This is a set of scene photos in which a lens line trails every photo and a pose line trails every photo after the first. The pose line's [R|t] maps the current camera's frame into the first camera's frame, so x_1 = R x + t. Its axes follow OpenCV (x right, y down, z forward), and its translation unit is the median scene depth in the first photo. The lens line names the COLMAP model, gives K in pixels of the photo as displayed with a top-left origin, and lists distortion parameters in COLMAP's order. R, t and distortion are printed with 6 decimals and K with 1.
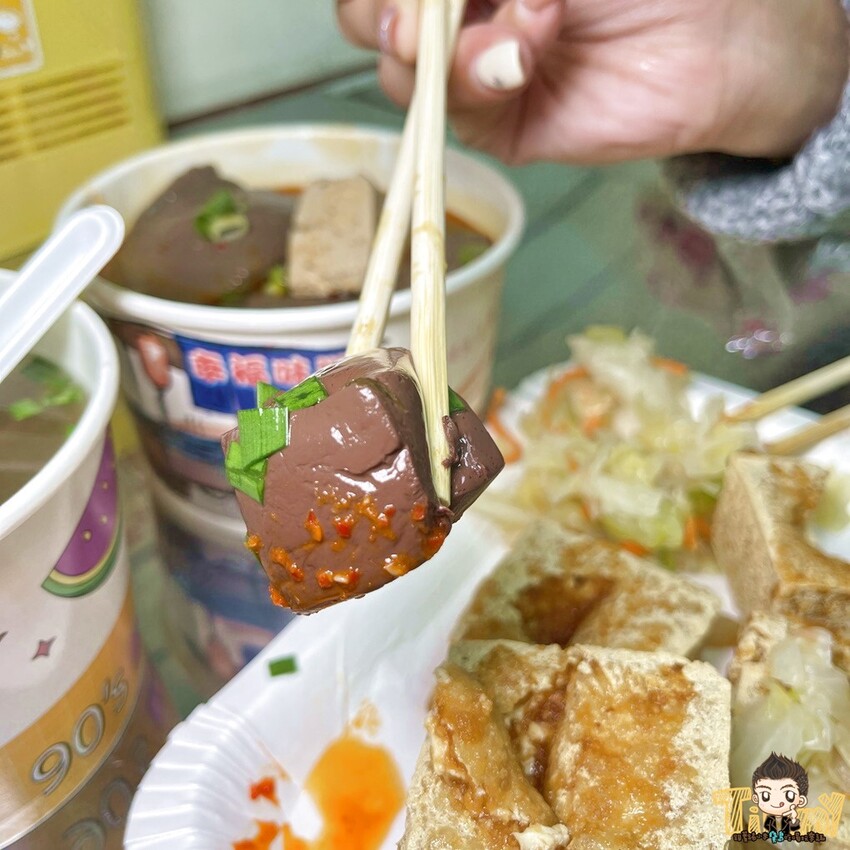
lens RADIAL K [[858.0, 0, 425.0], [0, 858.0, 425.0], [0, 0, 1]] dist [0.059850, -0.159481]
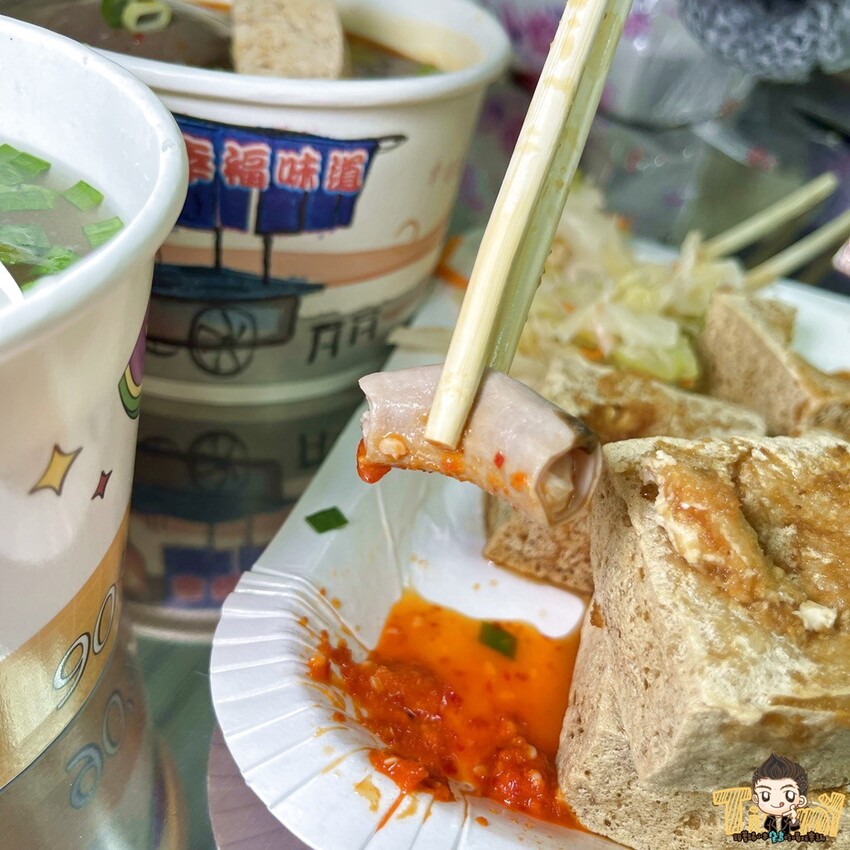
lens RADIAL K [[858.0, 0, 425.0], [0, 858.0, 425.0], [0, 0, 1]] dist [0.059850, -0.159481]
pose [[0.948375, -0.044494, 0.314014, -0.321670], [0.028717, 0.998090, 0.054691, 0.144636], [-0.315848, -0.042850, 0.947842, 0.196020]]
